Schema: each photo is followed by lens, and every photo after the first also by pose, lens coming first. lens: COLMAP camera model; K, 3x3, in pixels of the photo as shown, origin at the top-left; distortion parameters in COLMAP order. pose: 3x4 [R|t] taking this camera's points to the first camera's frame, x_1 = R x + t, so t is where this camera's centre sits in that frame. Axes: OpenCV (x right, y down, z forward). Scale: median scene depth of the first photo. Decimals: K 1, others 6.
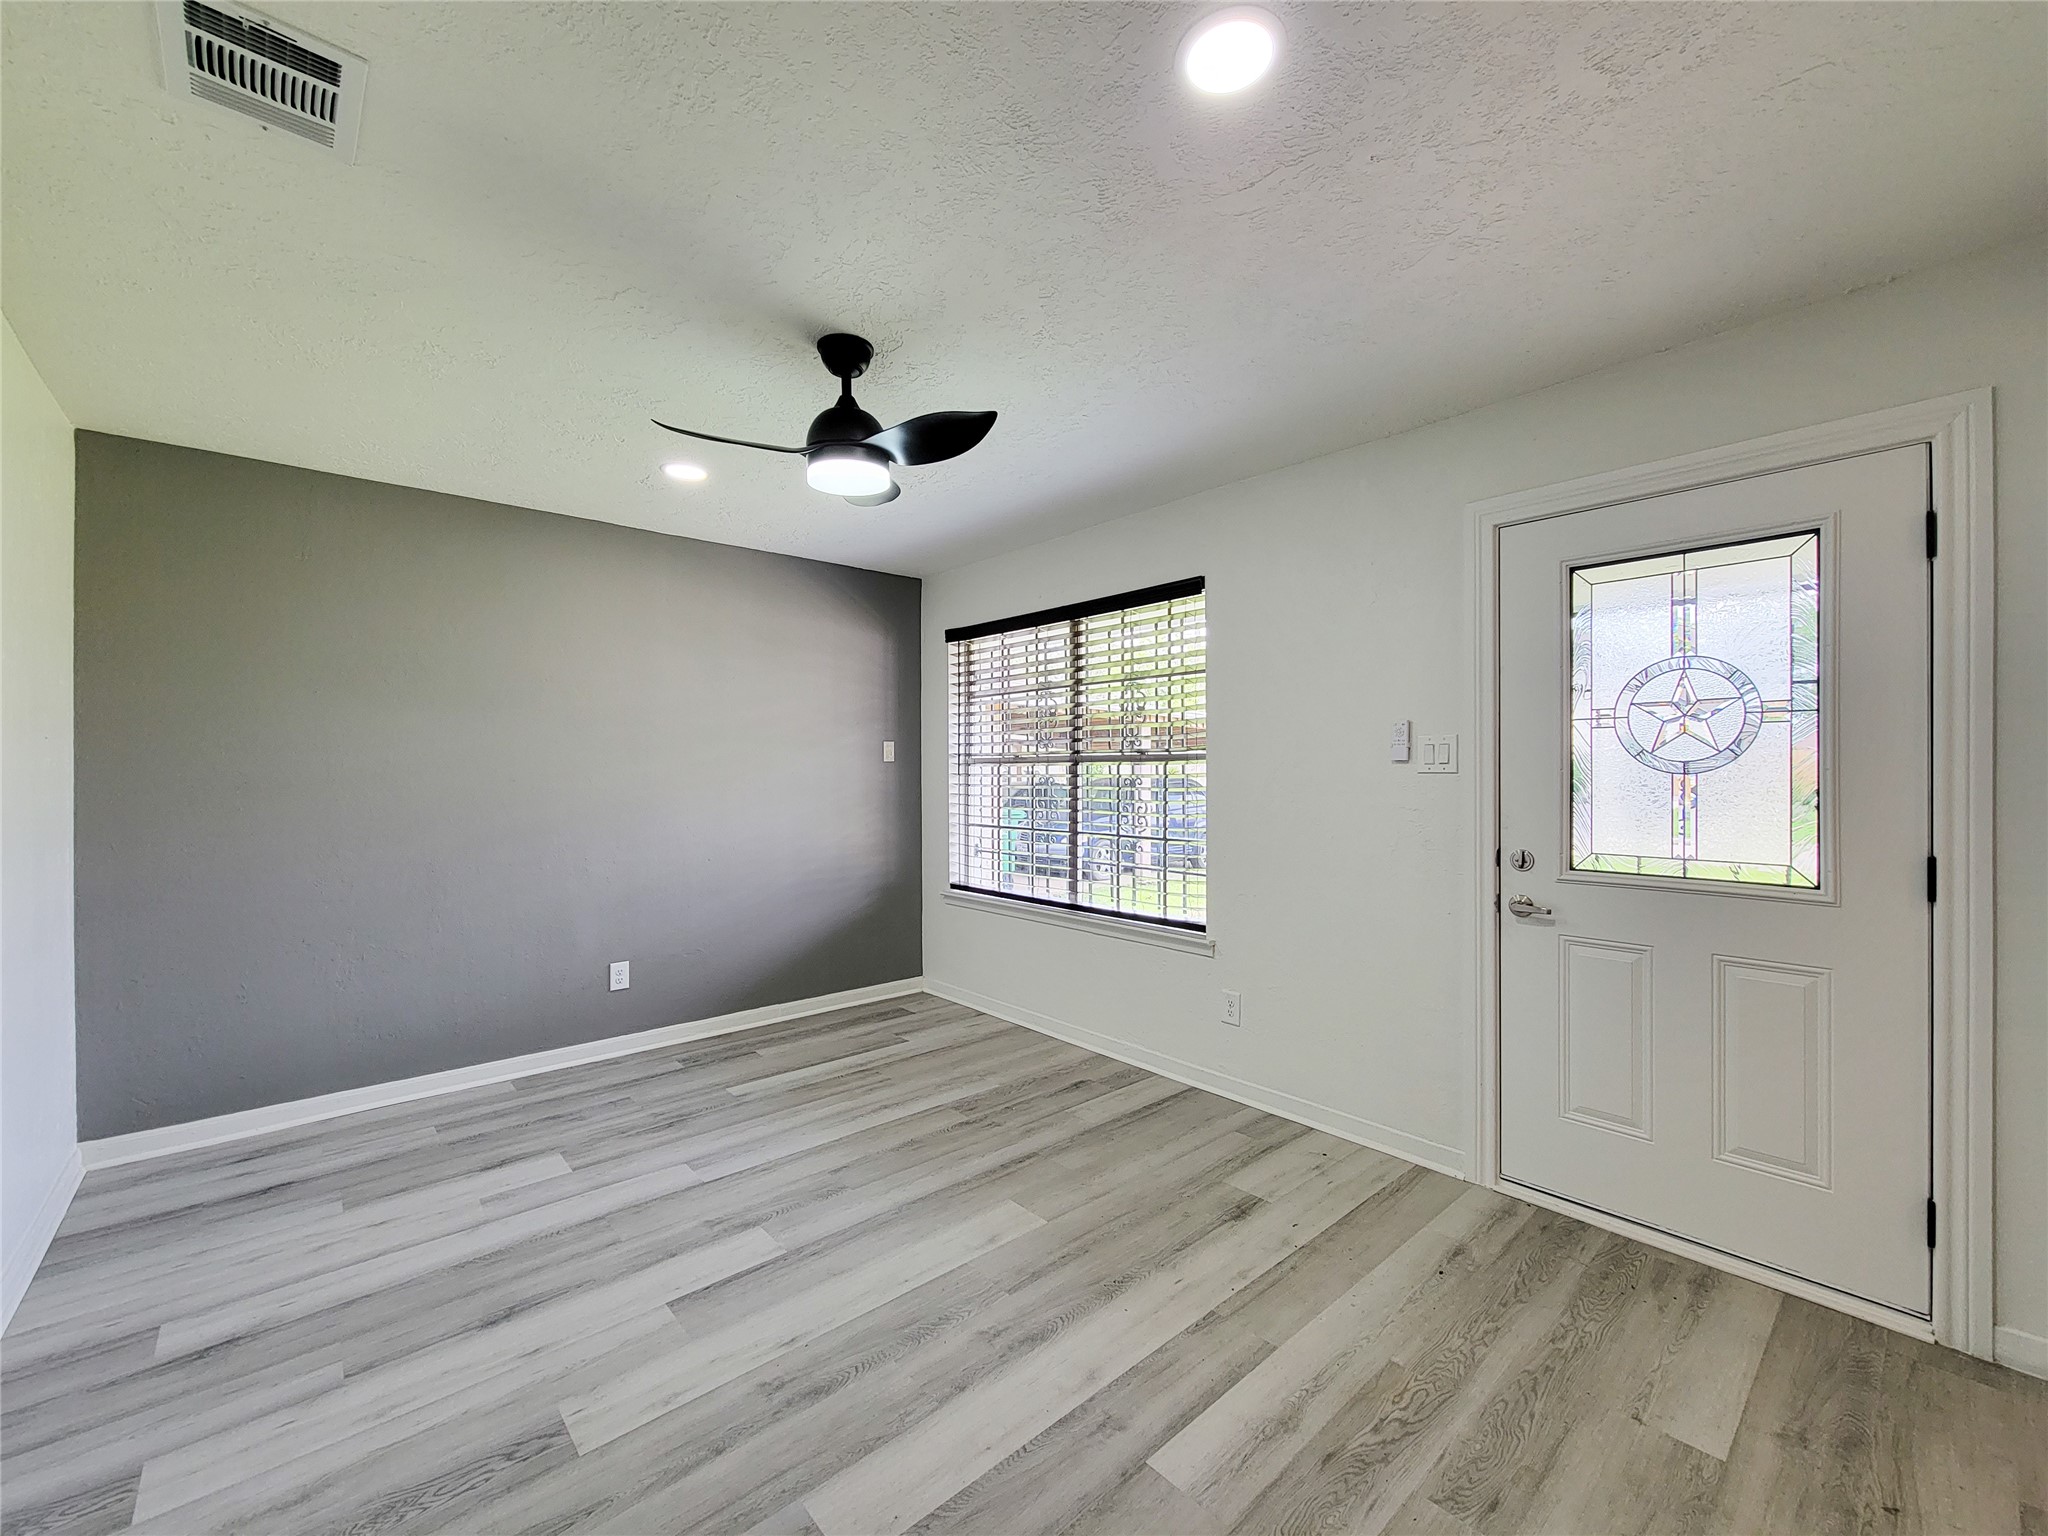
lens RADIAL K [[831.7, 0, 1024.8], [0, 831.7, 772.5], [0, 0, 1]] dist [0.003487, -0.003554]
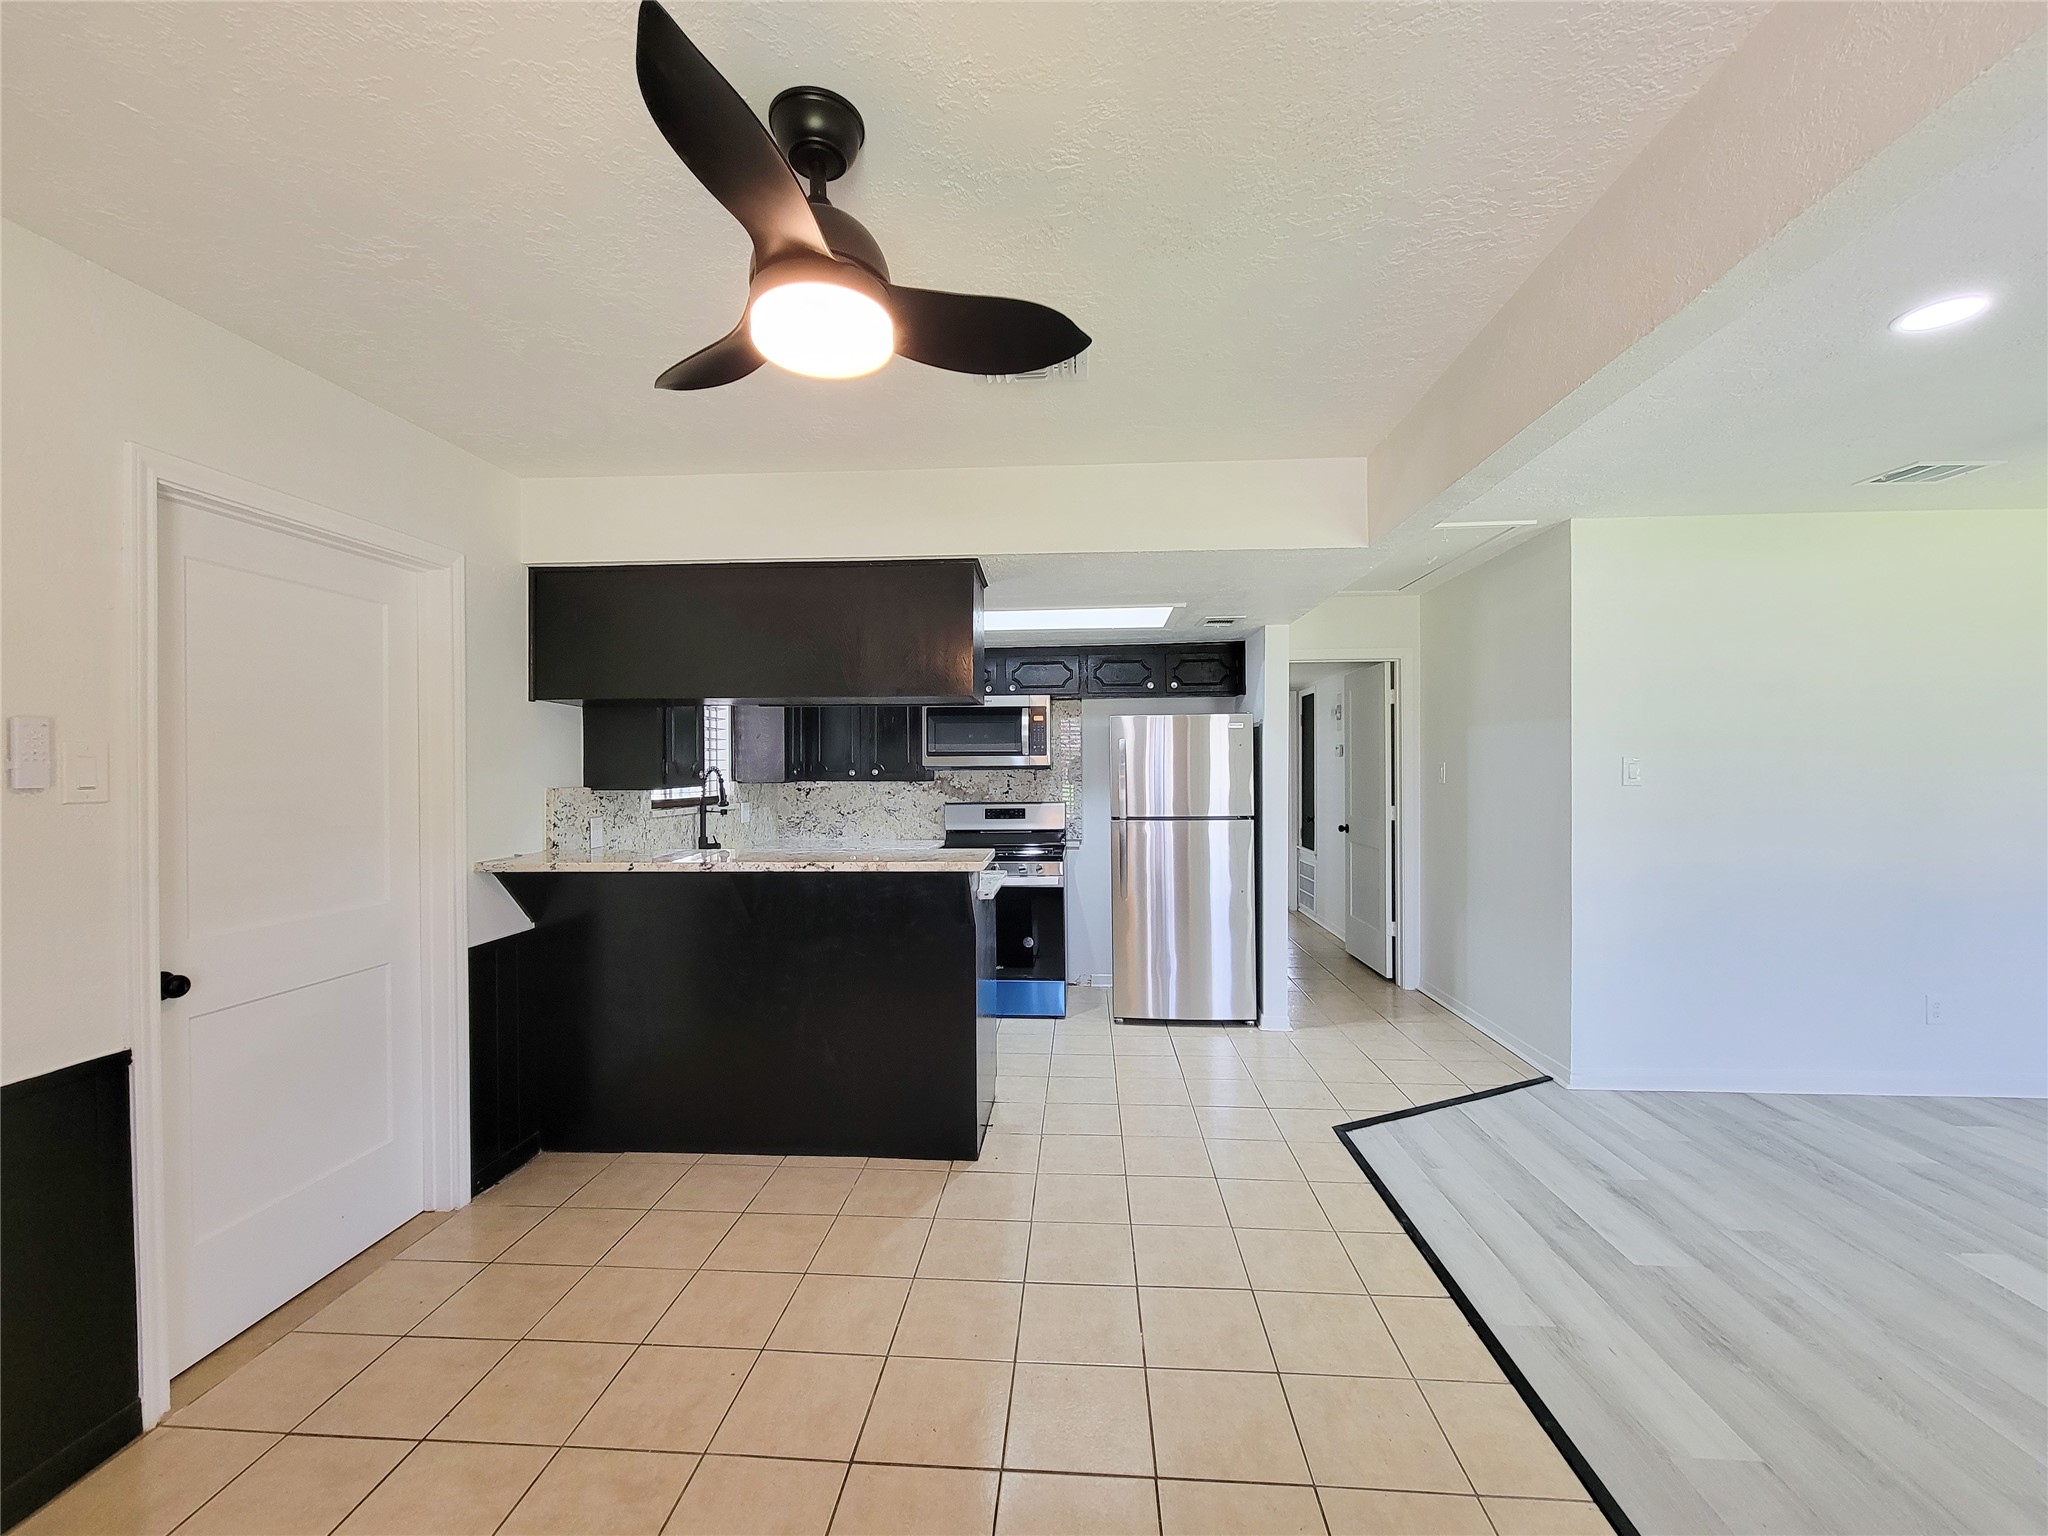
lens RADIAL K [[831.6, 0, 1030.3], [0, 831.6, 773.7], [0, 0, 1]] dist [-0.002779, -0.000458]
pose [[-0.710239, 0.013657, -0.703828, 1.209389], [0.006887, 0.999899, 0.012452, -0.039478], [0.703927, 0.003997, -0.710262, 0.453194]]
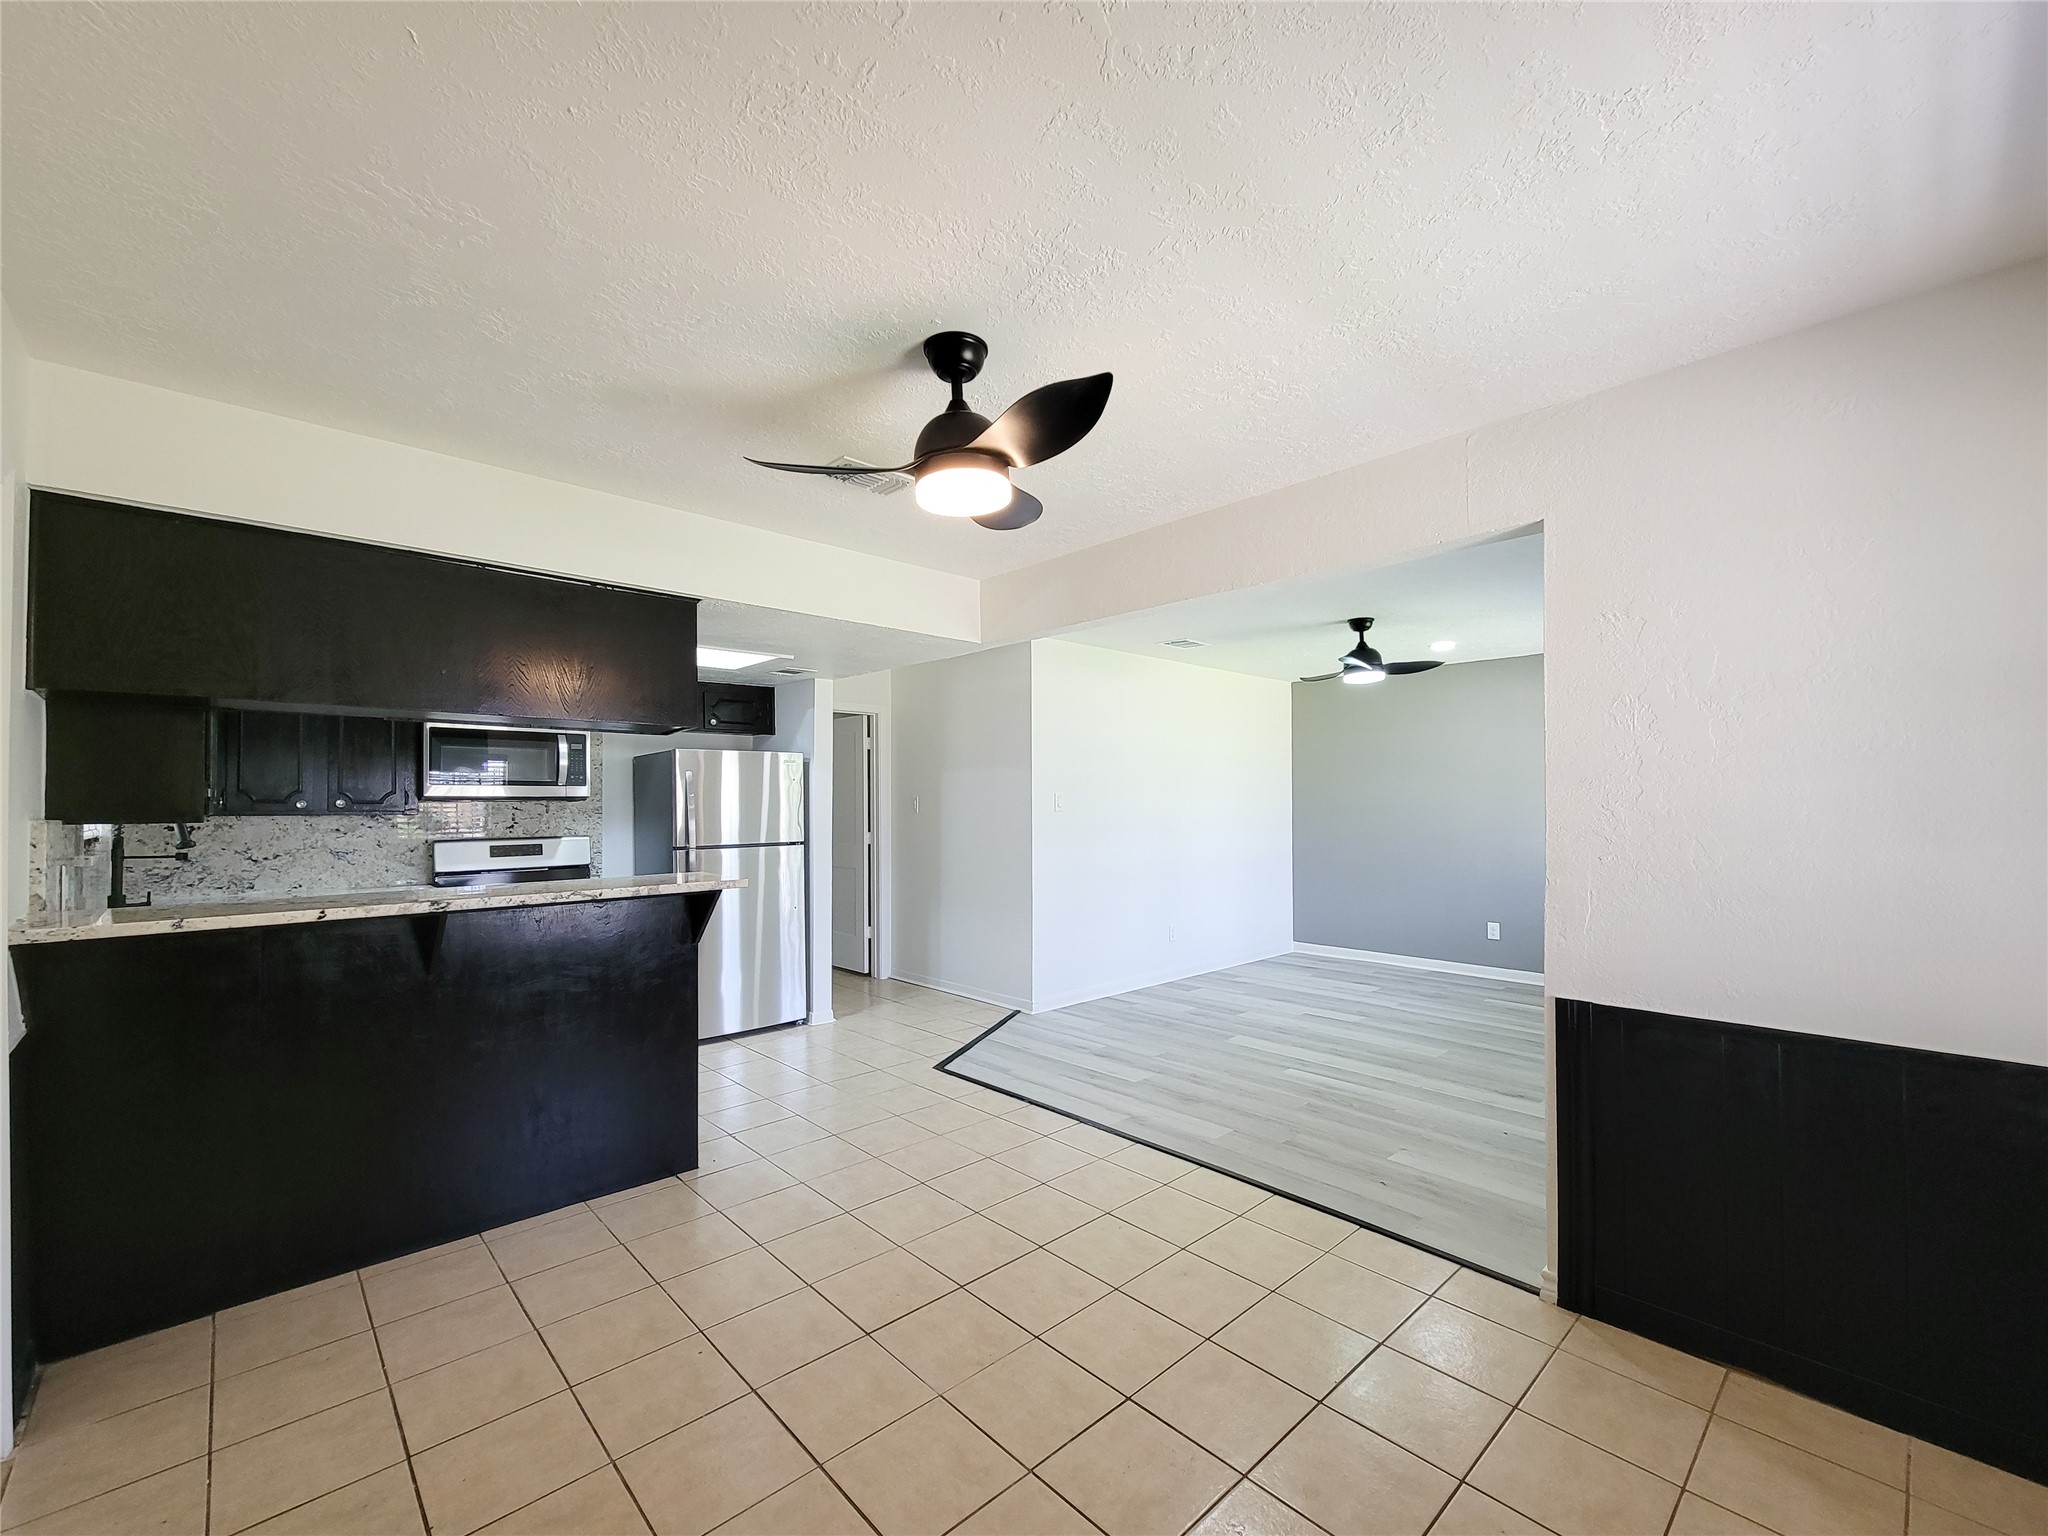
lens RADIAL K [[844.5, 0, 1032.0], [0, 844.5, 795.4], [0, 0, 1]] dist [0.004535, -0.000076]
pose [[0.033302, -0.004582, -0.999435, 1.697147], [0.002044, 0.999988, -0.004516, -0.026958], [0.999443, -0.001893, 0.033311, 0.043508]]
